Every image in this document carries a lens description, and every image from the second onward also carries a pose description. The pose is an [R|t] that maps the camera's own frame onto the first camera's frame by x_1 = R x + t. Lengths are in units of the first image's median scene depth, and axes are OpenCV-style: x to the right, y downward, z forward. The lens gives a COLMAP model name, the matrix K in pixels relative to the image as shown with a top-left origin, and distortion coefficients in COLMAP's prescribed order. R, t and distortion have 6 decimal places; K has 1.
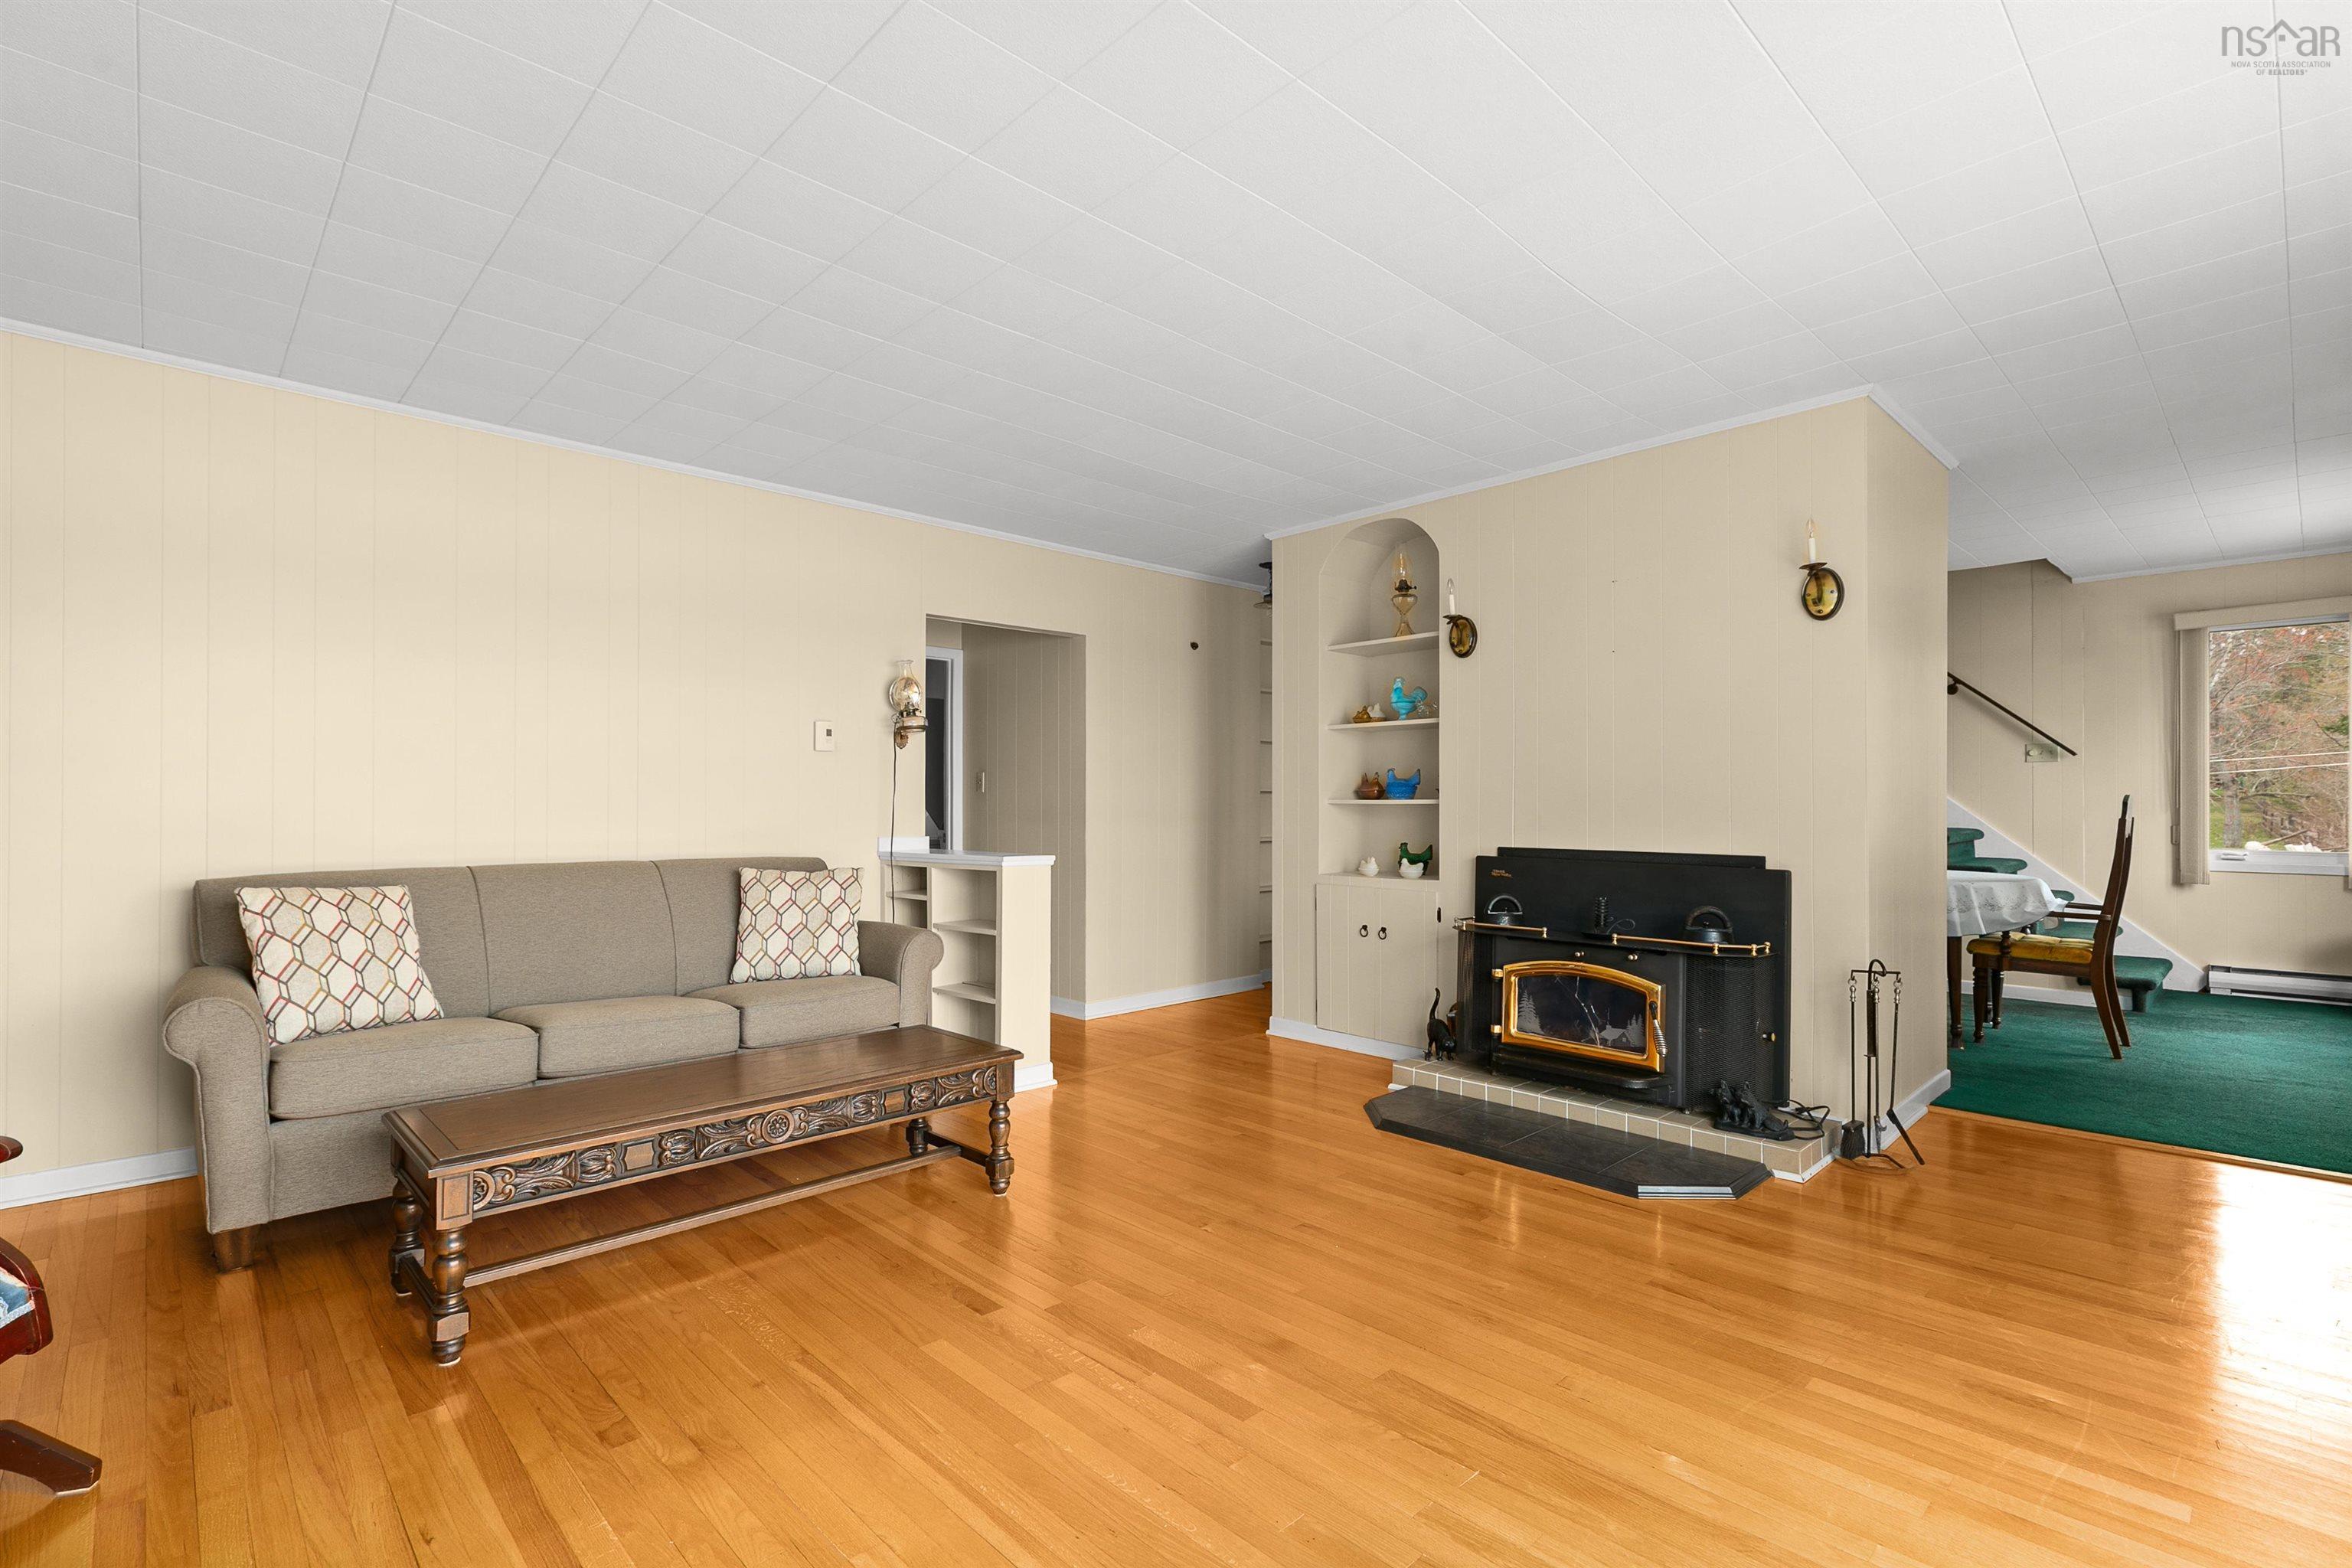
lens RADIAL K [[1088.6, 0, 1180.9], [0, 1088.6, 793.6], [0, 0, 1]] dist [0.001709, 0.000065]
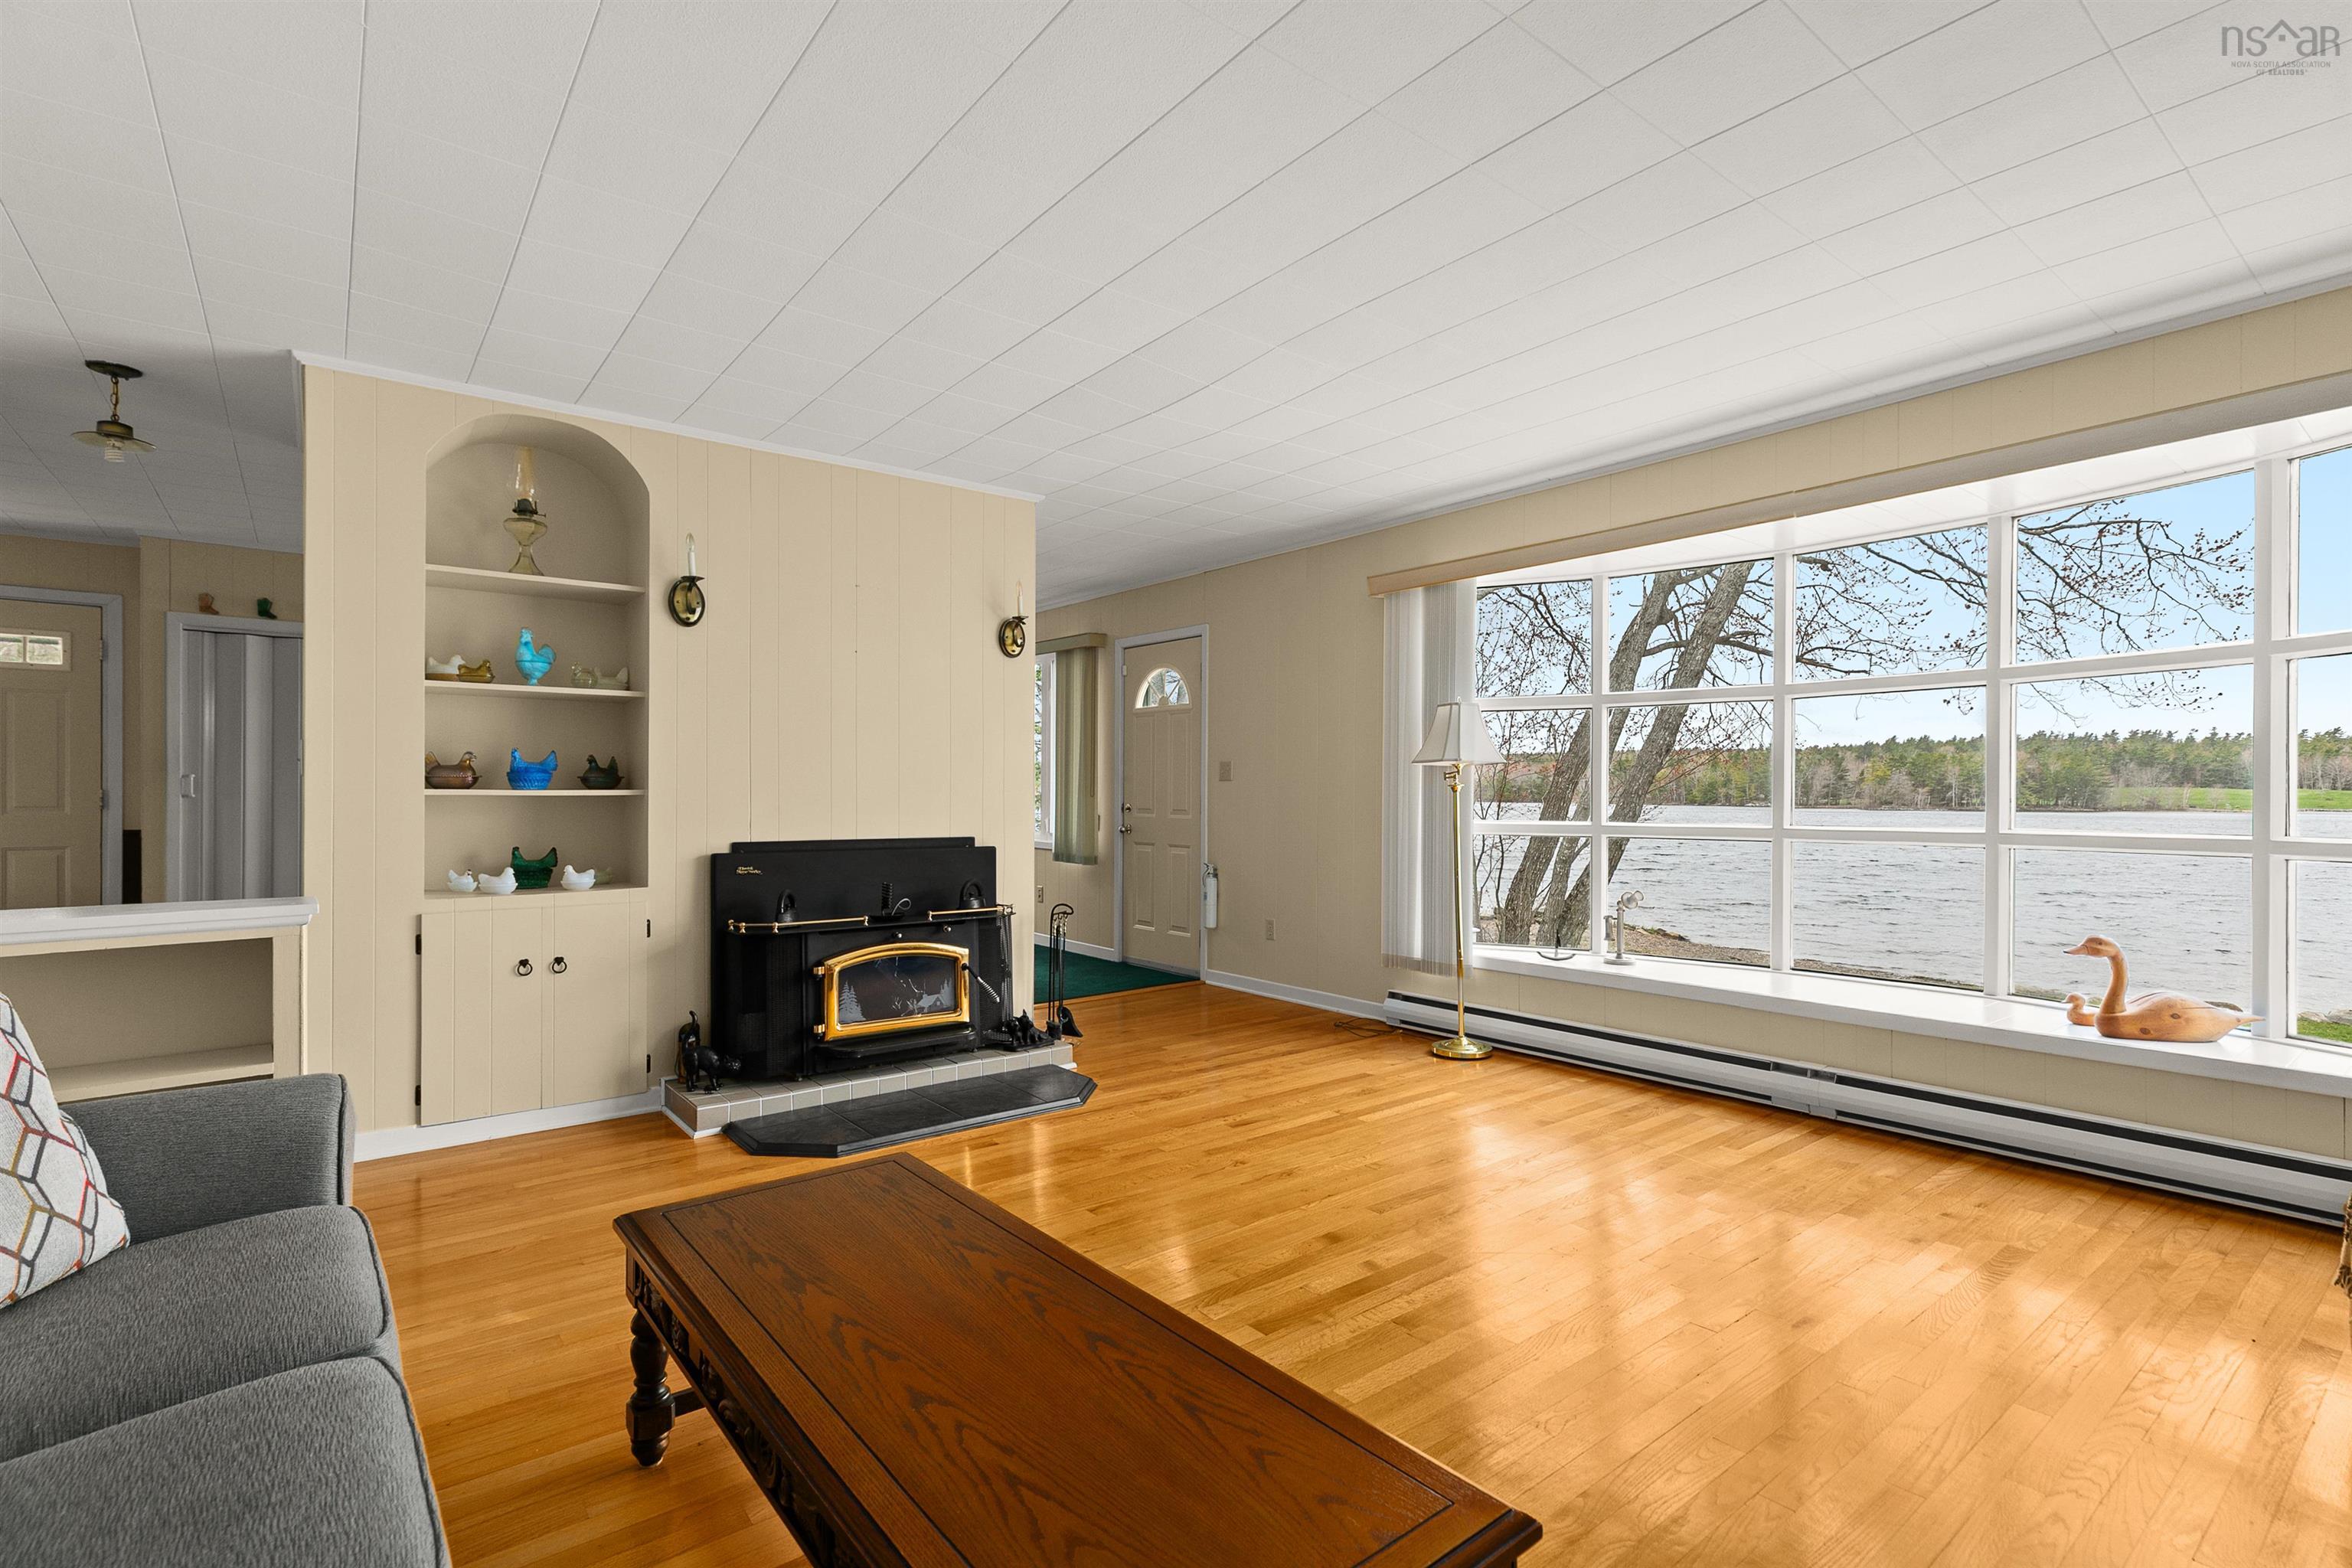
lens RADIAL K [[1088.6, 0, 1180.9], [0, 1088.6, 793.6], [0, 0, 1]] dist [0.001709, 0.000065]
pose [[0.089022, 0.004066, 0.996021, -0.651994], [-0.006791, 0.999971, -0.003475, 0.010074], [-0.996007, -0.006454, 0.089047, 0.611242]]
